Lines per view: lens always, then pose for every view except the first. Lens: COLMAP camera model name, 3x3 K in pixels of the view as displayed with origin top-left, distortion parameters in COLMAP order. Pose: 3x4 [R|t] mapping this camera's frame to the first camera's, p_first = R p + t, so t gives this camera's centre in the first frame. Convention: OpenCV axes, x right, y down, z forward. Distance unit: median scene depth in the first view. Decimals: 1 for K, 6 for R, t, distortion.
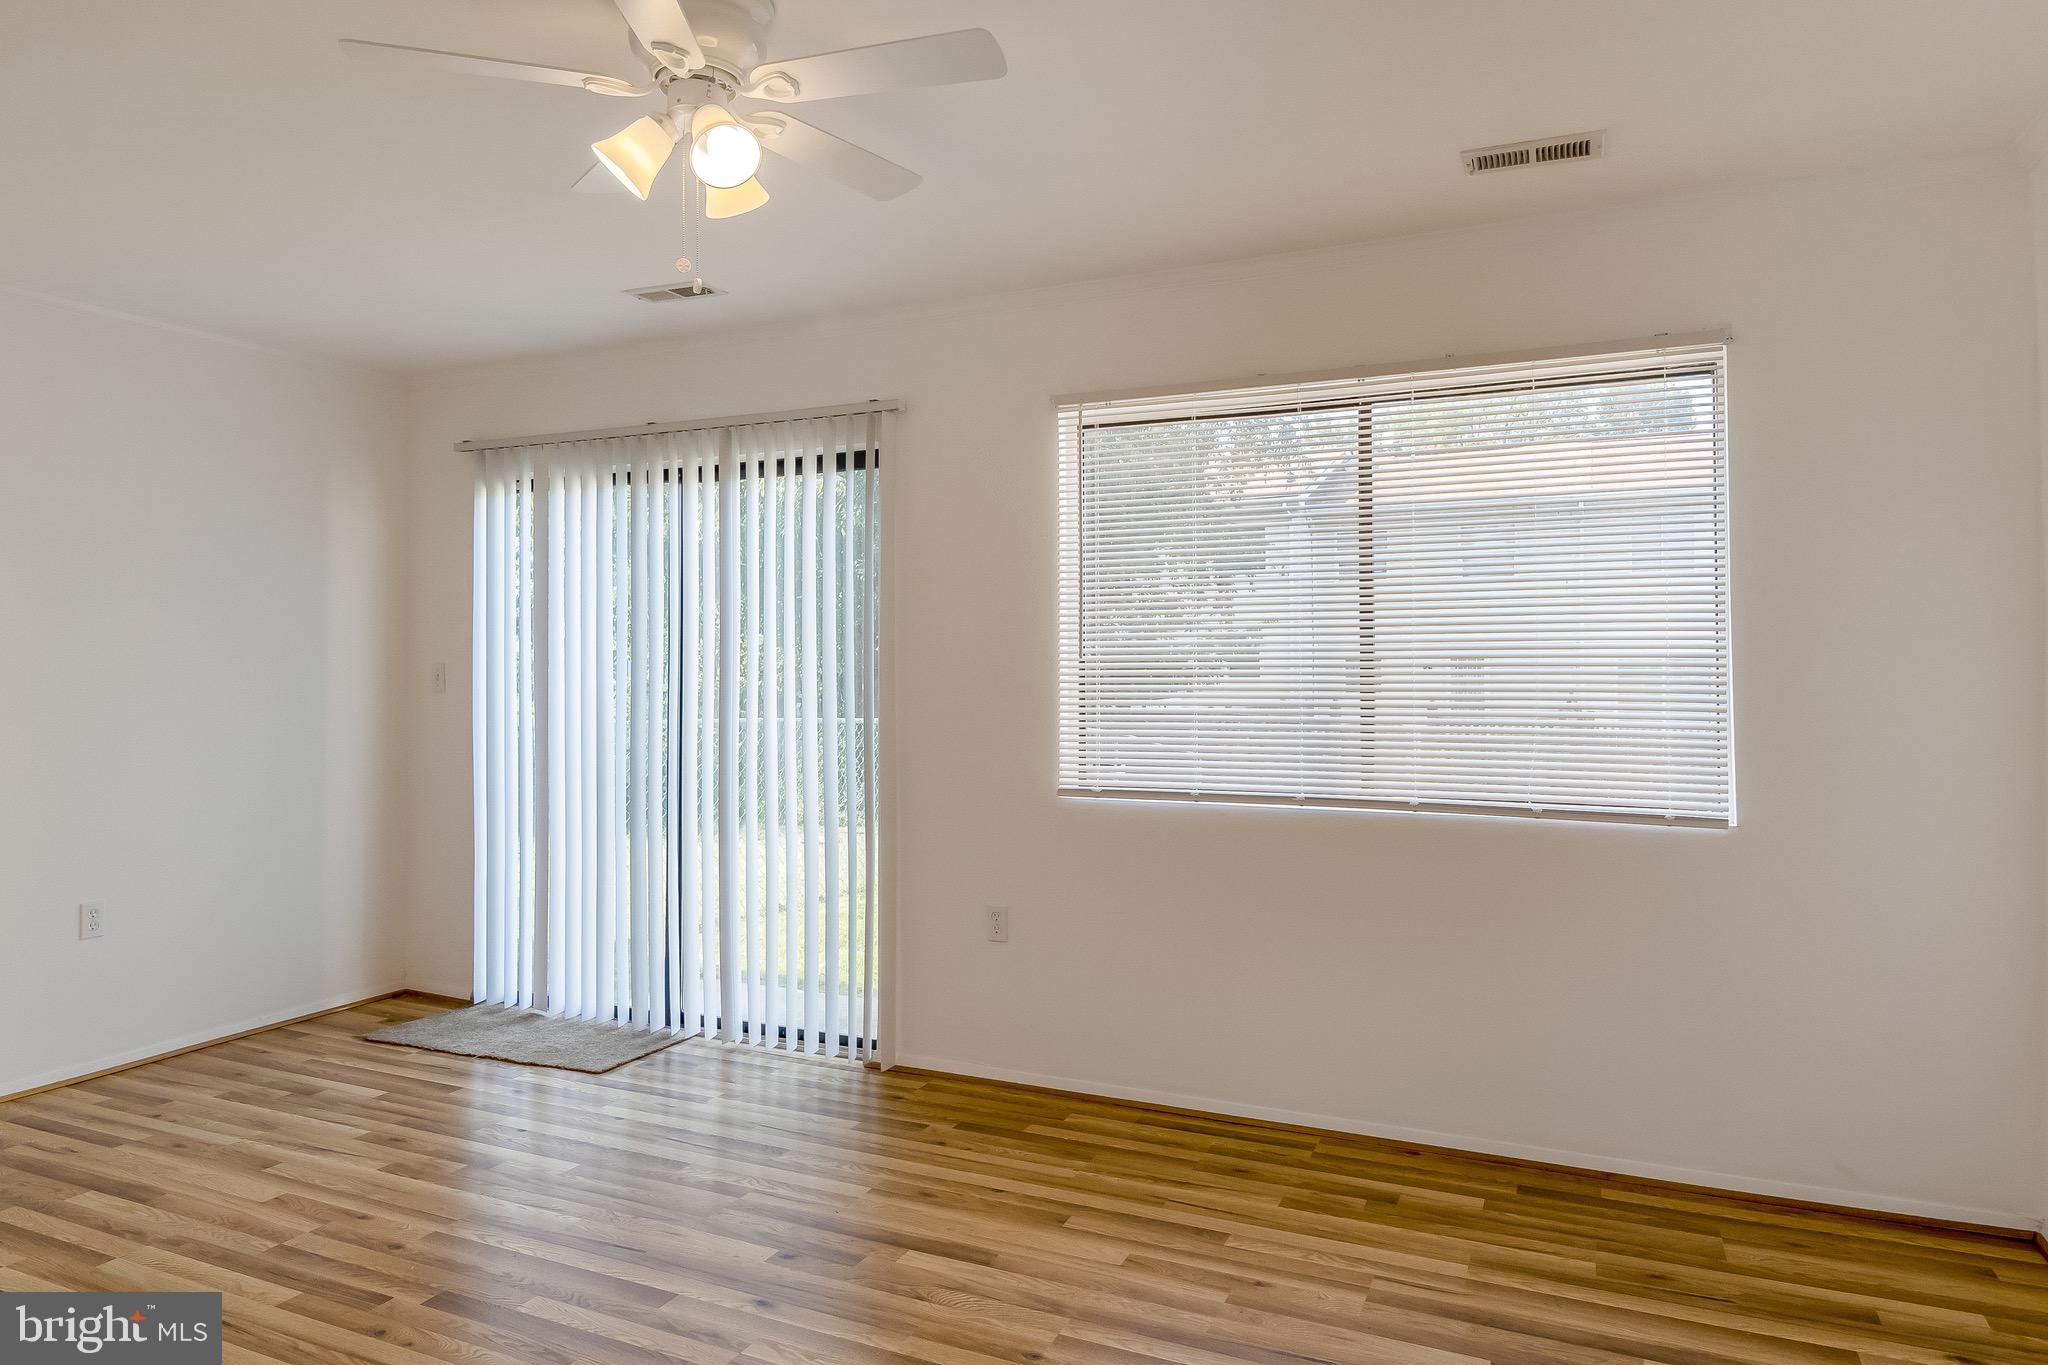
lens RADIAL K [[1273.6, 0, 1019.4], [0, 1273.6, 644.4], [0, 0, 1]] dist [0.000833, -0.001625]
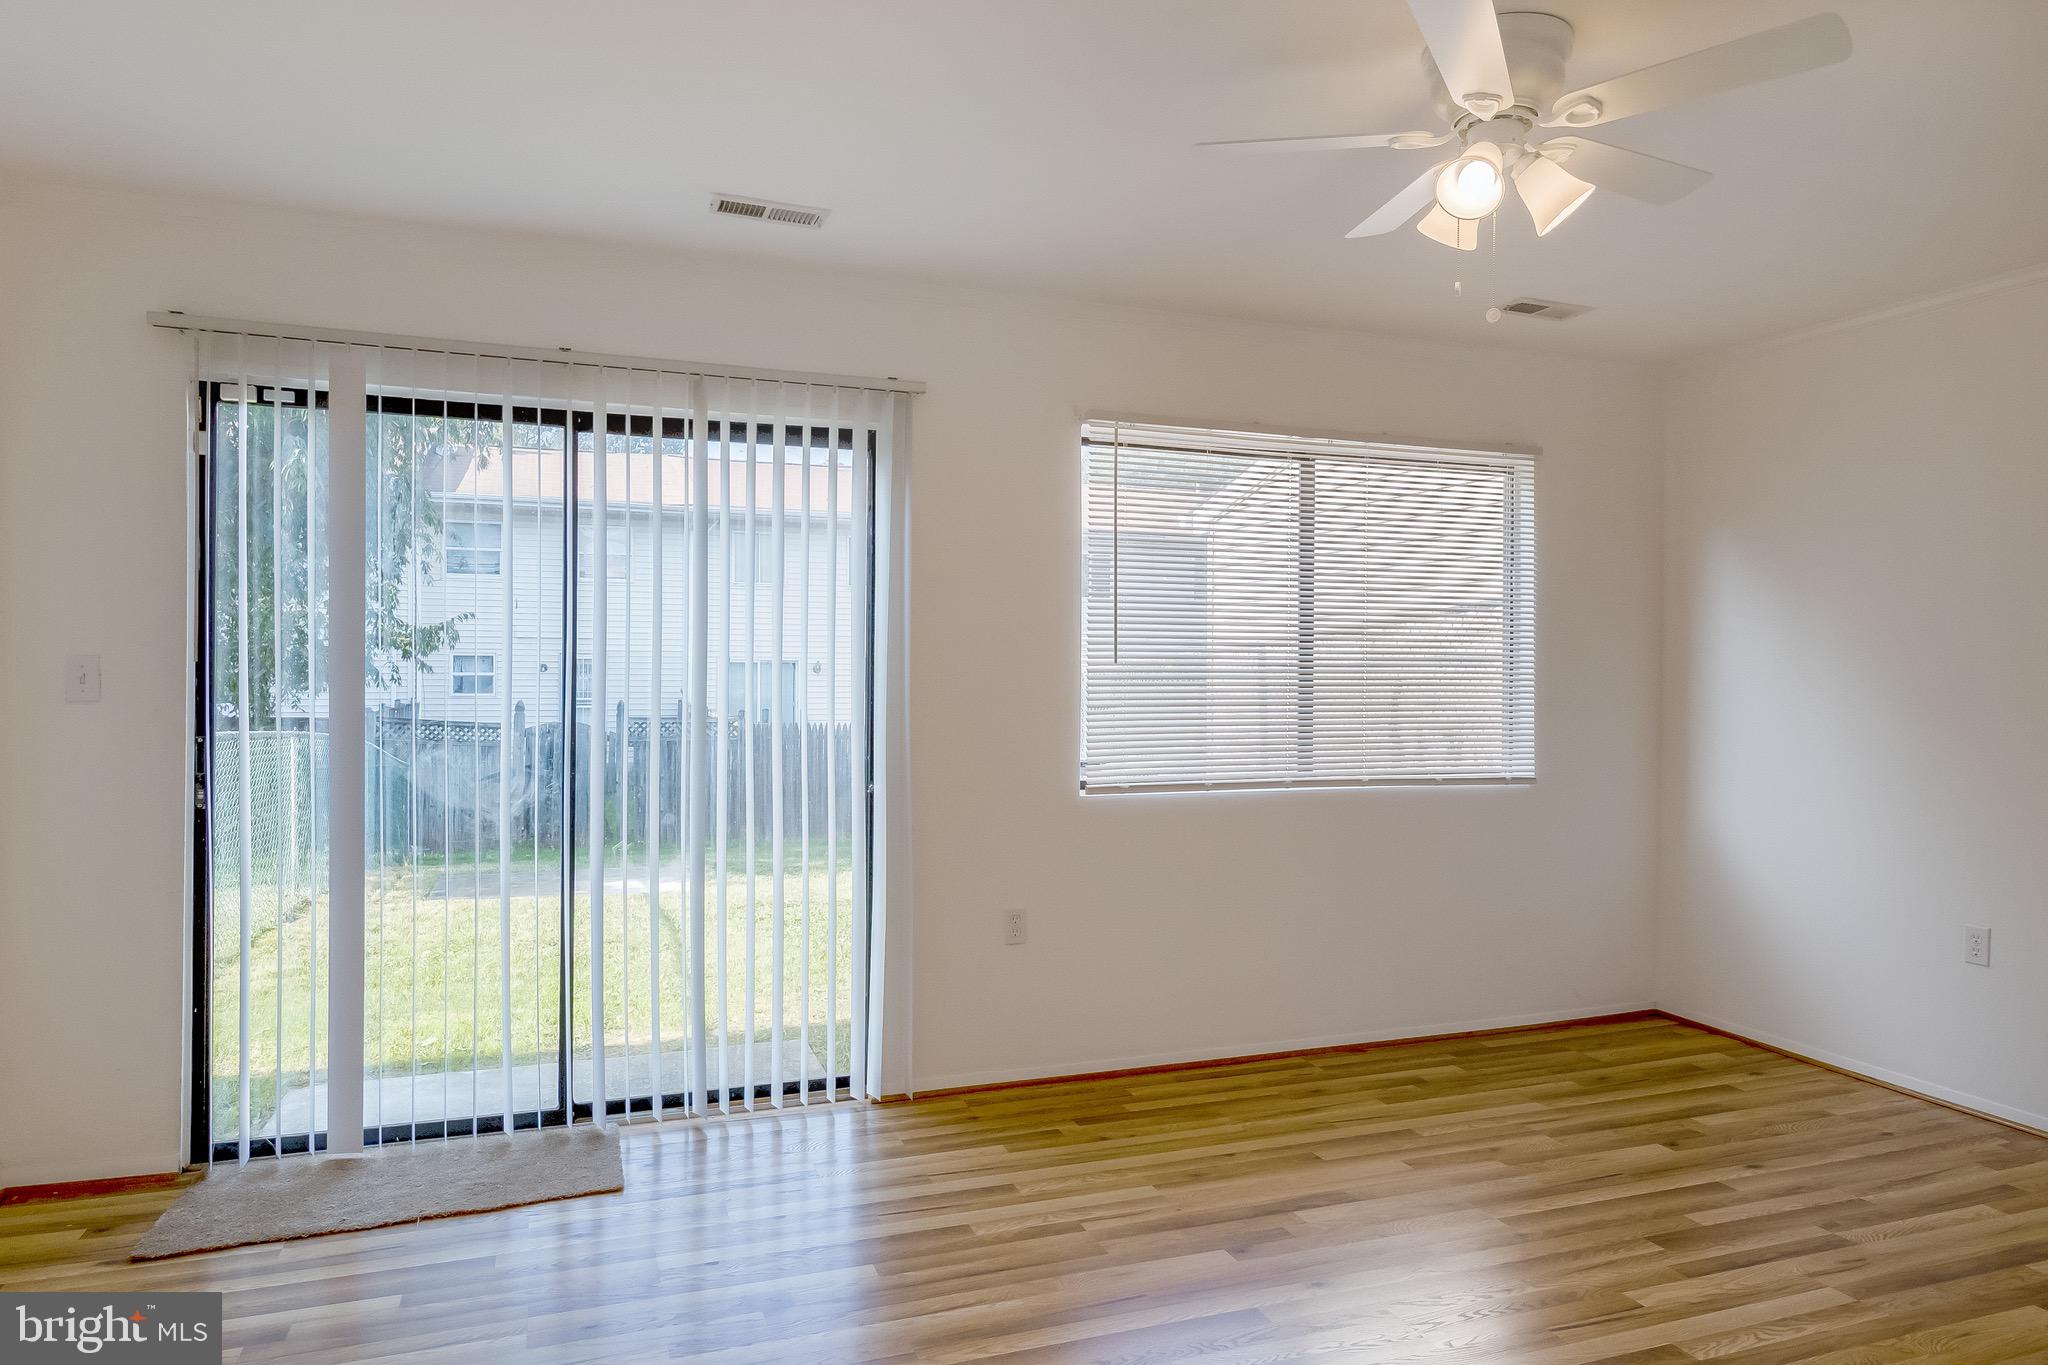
lens RADIAL K [[1269.7, 0, 1016.7], [0, 1269.7, 684.8], [0, 0, 1]] dist [0.000752, -0.002010]
pose [[0.712322, -0.002779, 0.701848, -0.788126], [-0.019863, 0.999512, 0.024118, 0.005017], [-0.701572, -0.031121, 0.711919, 0.321277]]
